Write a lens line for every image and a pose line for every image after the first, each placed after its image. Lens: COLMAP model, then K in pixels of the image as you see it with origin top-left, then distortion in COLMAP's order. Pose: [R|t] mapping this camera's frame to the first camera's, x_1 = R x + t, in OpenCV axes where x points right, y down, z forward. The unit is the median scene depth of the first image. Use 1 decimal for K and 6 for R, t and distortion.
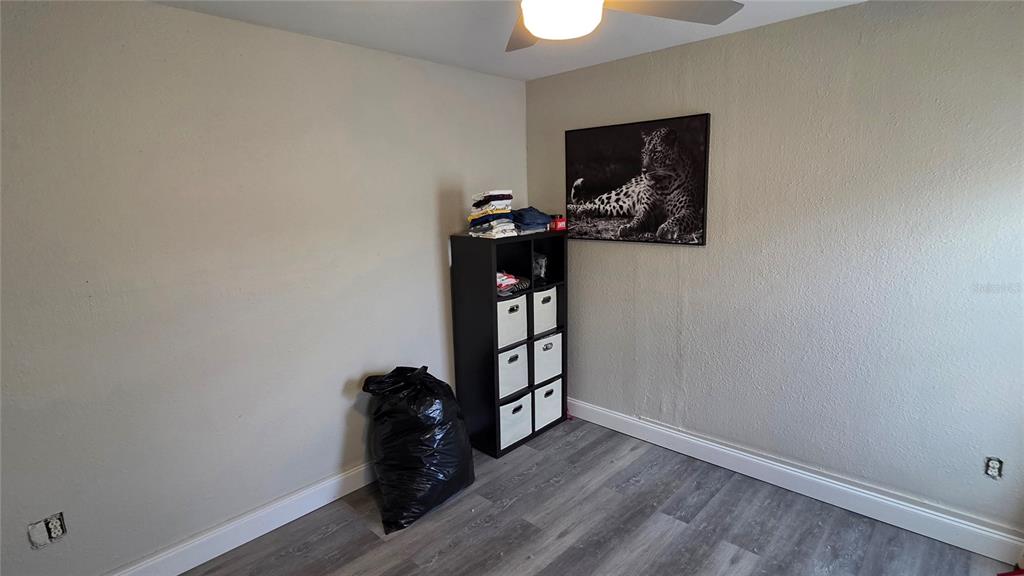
lens RADIAL K [[501.5, 0, 512.8], [0, 501.5, 288.3], [0, 0, 1]] dist [0.002095, -0.000822]
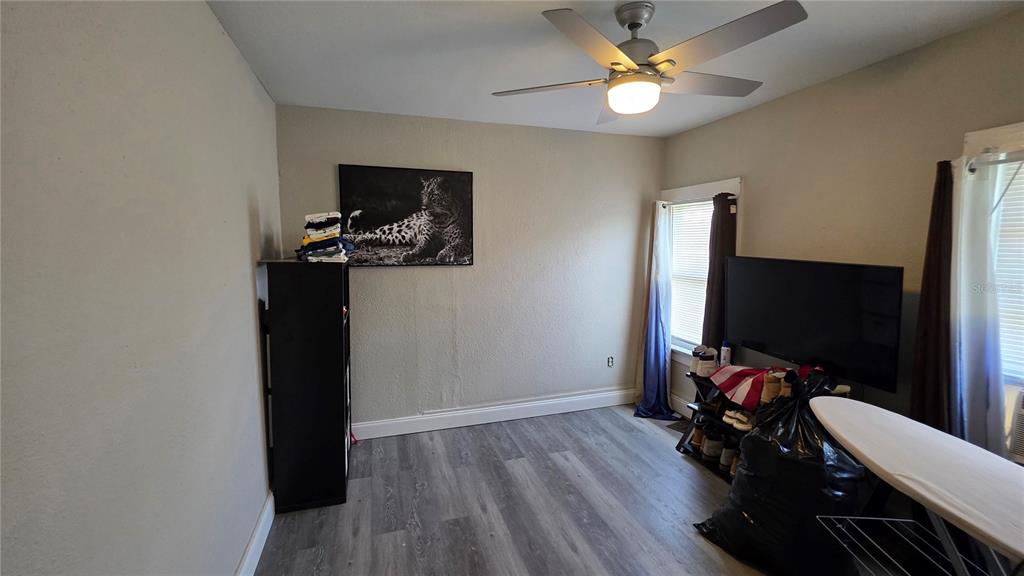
lens RADIAL K [[420.8, 0, 512.1], [0, 420.8, 288.0], [0, 0, 1]] dist [-0.001445, -0.000040]
pose [[0.487073, -0.065707, 0.870886, -0.543630], [0.147649, 0.989008, -0.007958, 0.002544], [-0.860790, 0.132461, 0.491421, 0.316535]]
